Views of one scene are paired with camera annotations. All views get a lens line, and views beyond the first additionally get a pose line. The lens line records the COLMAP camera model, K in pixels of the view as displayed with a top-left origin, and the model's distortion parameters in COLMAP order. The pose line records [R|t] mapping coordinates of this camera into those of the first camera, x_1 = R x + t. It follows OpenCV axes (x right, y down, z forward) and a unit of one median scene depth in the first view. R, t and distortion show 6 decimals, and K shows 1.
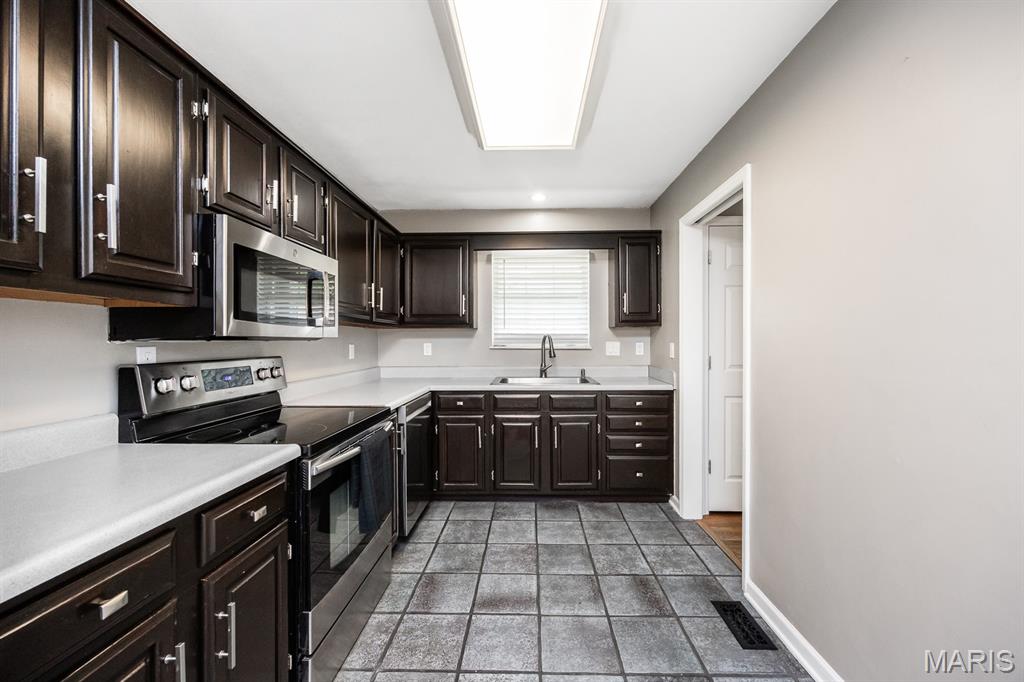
lens RADIAL K [[403.7, 0, 539.9], [0, 403.7, 338.2], [0, 0, 1]] dist [0.000407, 0.000041]
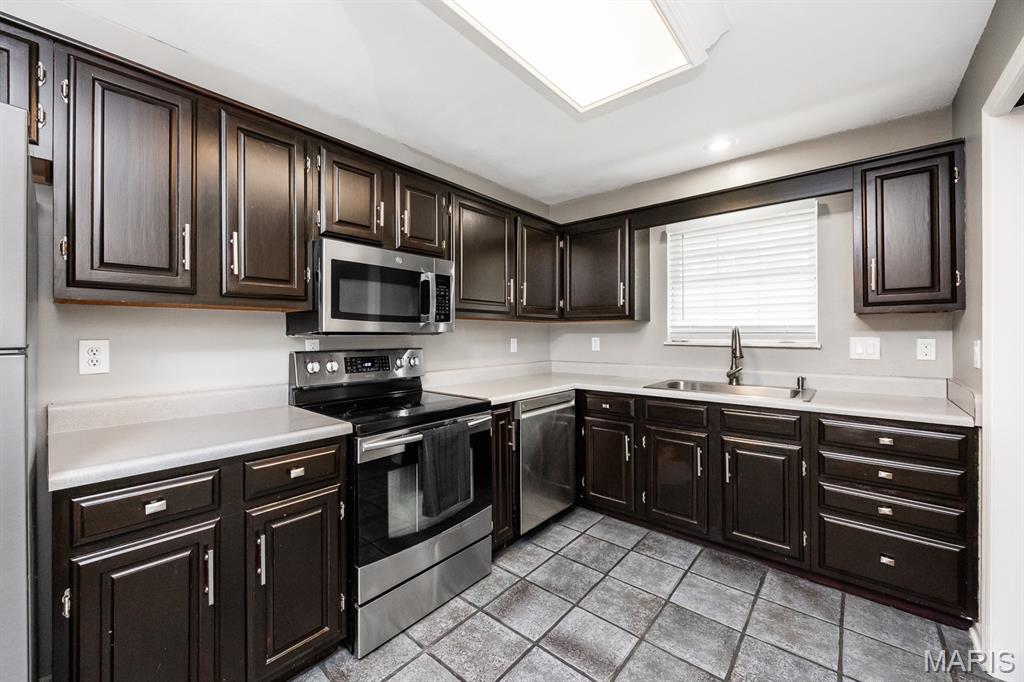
lens RADIAL K [[415.4, 0, 494.6], [0, 415.4, 331.6], [0, 0, 1]] dist [-0.000647, 0.000186]
pose [[0.745631, -0.002513, -0.666354, 0.245343], [0.002509, 0.999996, -0.000964, -0.000971], [0.666354, -0.000954, 0.745635, 0.173296]]
